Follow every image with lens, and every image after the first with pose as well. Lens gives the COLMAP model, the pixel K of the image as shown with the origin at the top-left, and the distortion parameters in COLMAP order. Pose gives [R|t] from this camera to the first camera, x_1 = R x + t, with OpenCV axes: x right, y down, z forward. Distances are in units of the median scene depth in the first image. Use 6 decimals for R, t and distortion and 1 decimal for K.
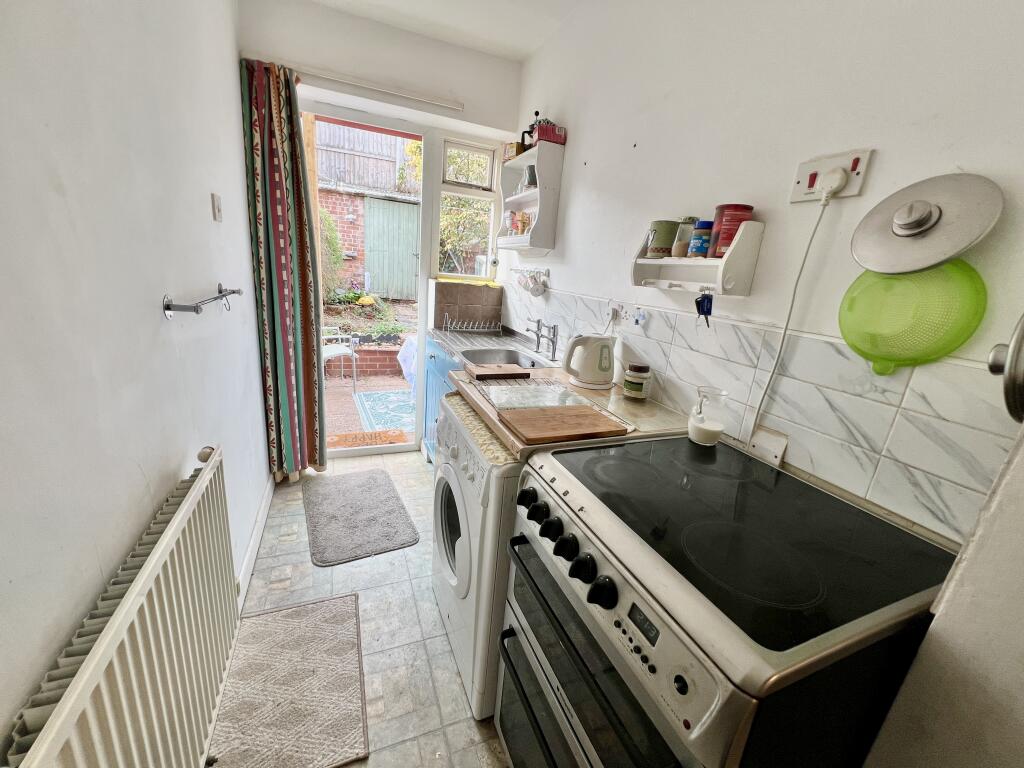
lens RADIAL K [[413.1, 0, 512.0], [0, 413.1, 384.0], [0, 0, 1]] dist [-0.001829, -0.000099]
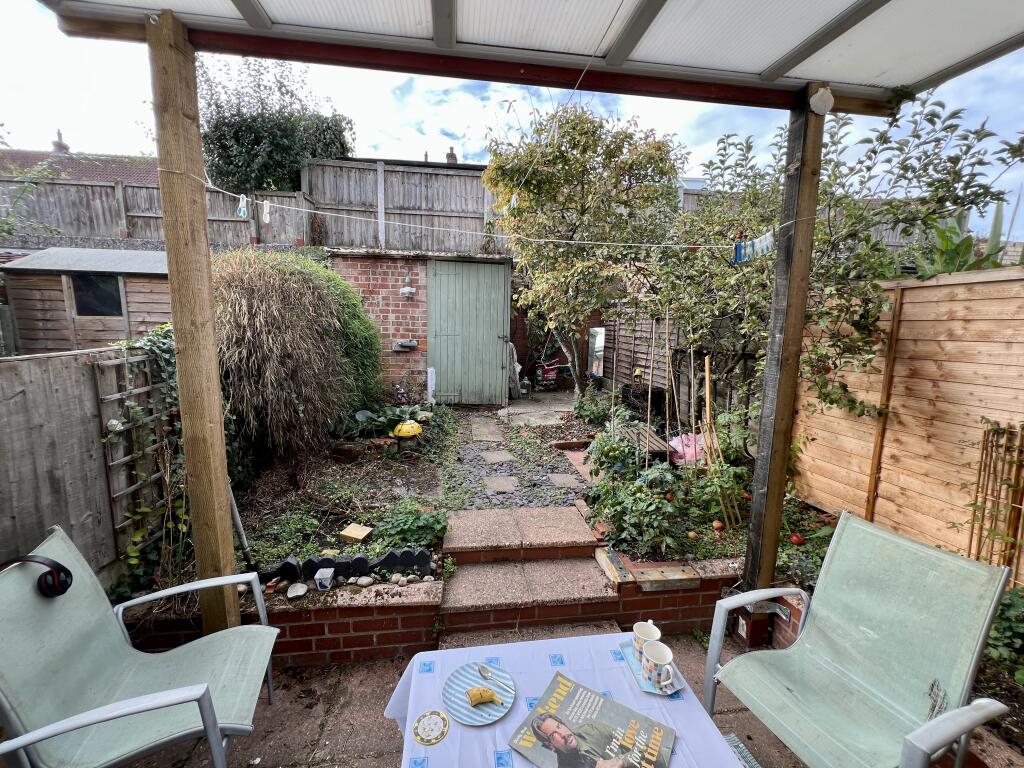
lens RADIAL K [[413.1, 0, 512.0], [0, 413.1, 384.0], [0, 0, 1]] dist [-0.001829, -0.000099]
pose [[0.967940, -0.029707, -0.249417, -0.059895], [-0.006794, 0.989522, -0.144223, -0.154141], [0.251088, 0.141293, 0.957596, 0.410731]]
